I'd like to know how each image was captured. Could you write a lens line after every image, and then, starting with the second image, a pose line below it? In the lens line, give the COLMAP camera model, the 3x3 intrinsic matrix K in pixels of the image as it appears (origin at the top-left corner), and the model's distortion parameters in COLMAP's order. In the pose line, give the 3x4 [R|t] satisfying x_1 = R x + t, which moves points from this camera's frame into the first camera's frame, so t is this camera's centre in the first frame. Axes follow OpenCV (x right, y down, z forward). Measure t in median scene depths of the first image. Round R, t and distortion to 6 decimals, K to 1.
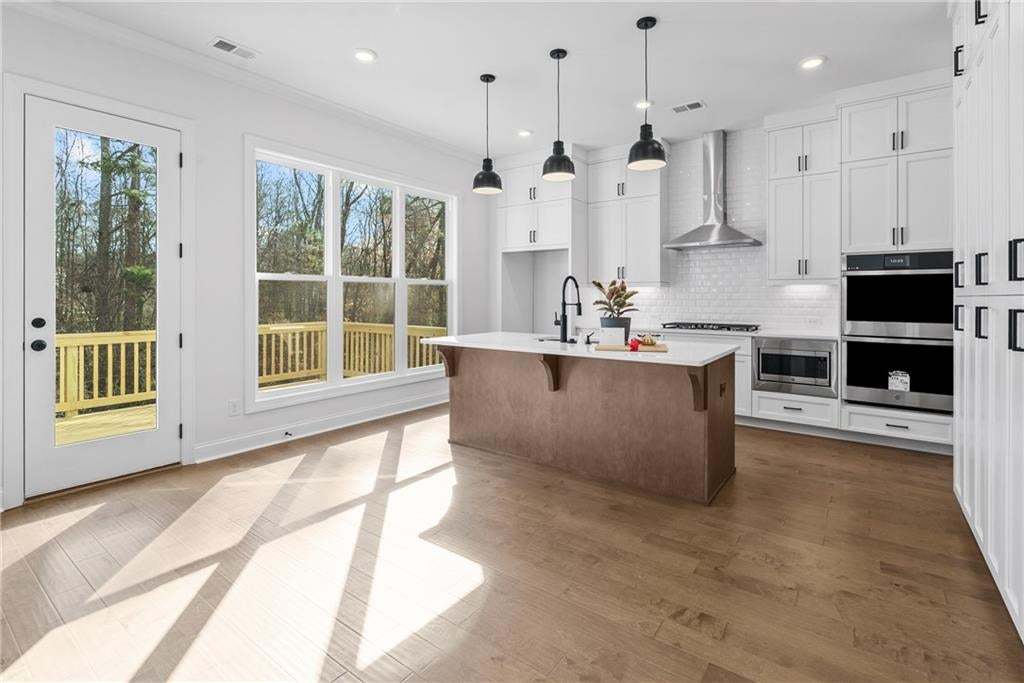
lens RADIAL K [[481.2, 0, 510.8], [0, 481.2, 303.6], [0, 0, 1]] dist [-0.002957, 0.000223]
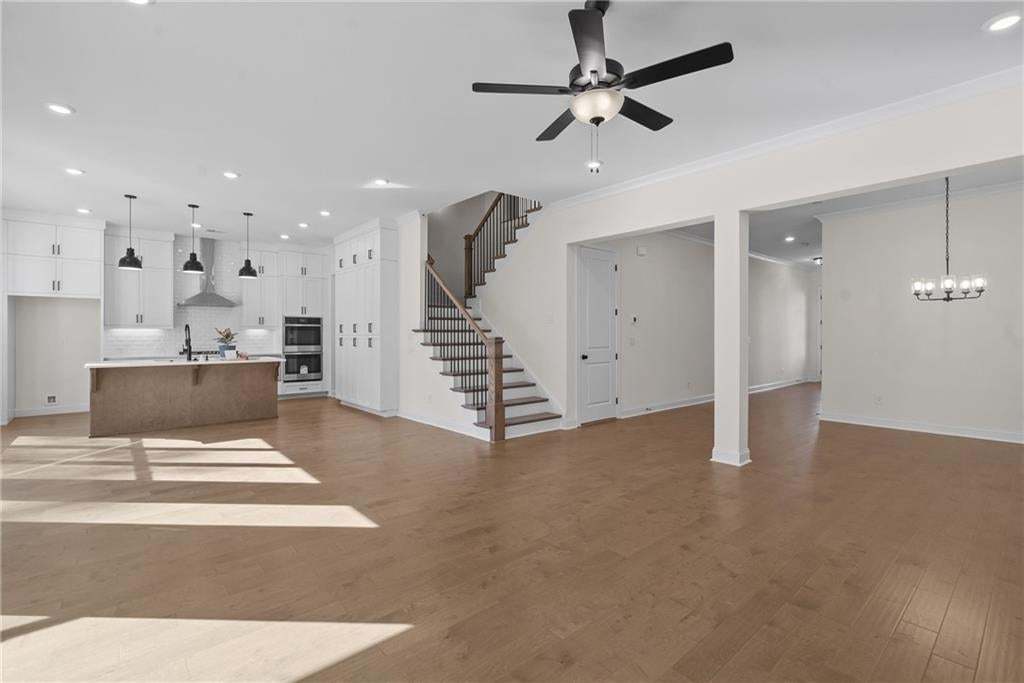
lens RADIAL K [[466.2, 0, 511.5], [0, 466.2, 331.8], [0, 0, 1]] dist [0.000107, 0.000272]
pose [[0.226379, 0.004991, 0.974026, -1.297421], [0.014119, 0.999865, -0.008405, 0.002941], [-0.973937, 0.015655, 0.226278, -0.581912]]
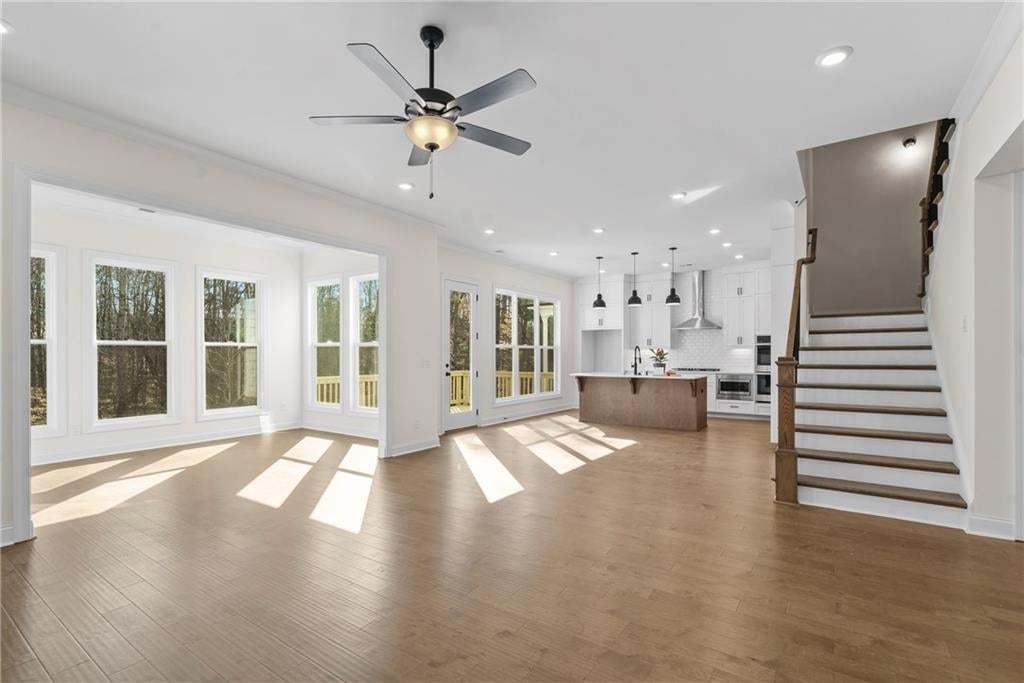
lens RADIAL K [[467.5, 0, 513.5], [0, 467.5, 360.1], [0, 0, 1]] dist [-0.002816, -0.000256]
pose [[0.999584, -0.001036, 0.028840, -0.533729], [0.001090, 0.999998, -0.001861, 0.013945], [-0.028838, 0.001891, 0.999582, -1.227141]]
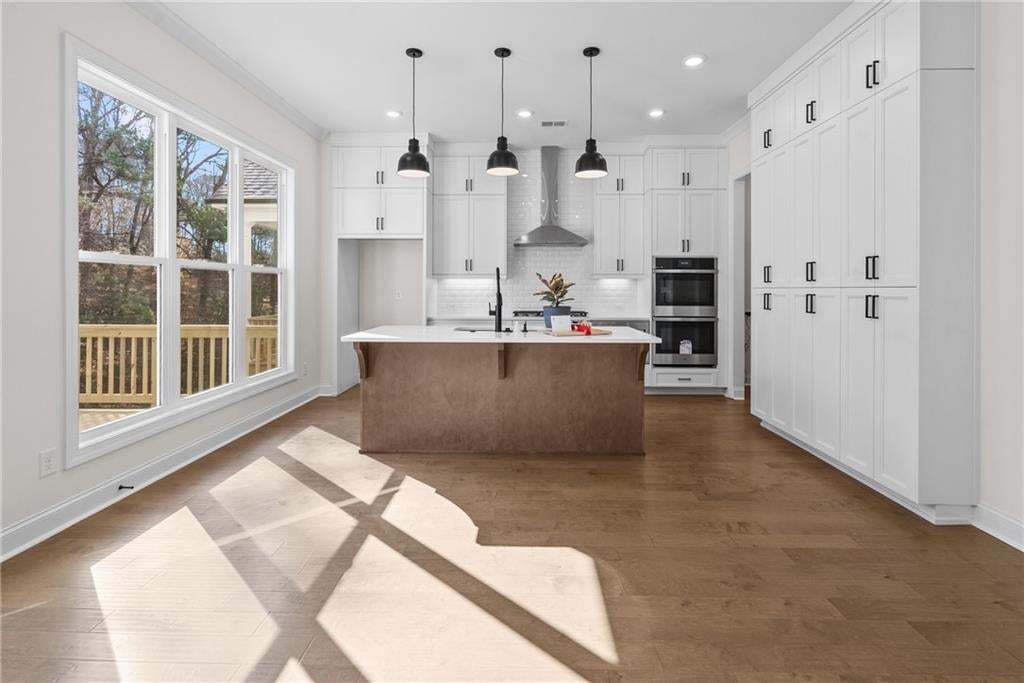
lens RADIAL K [[483.4, 0, 515.0], [0, 483.4, 296.3], [0, 0, 1]] dist [-0.000221, 0.000116]
pose [[0.814970, -0.008635, 0.579439, -0.447041], [0.007256, 0.999963, 0.004698, -0.000776], [-0.579458, 0.000376, 0.815002, 0.128579]]
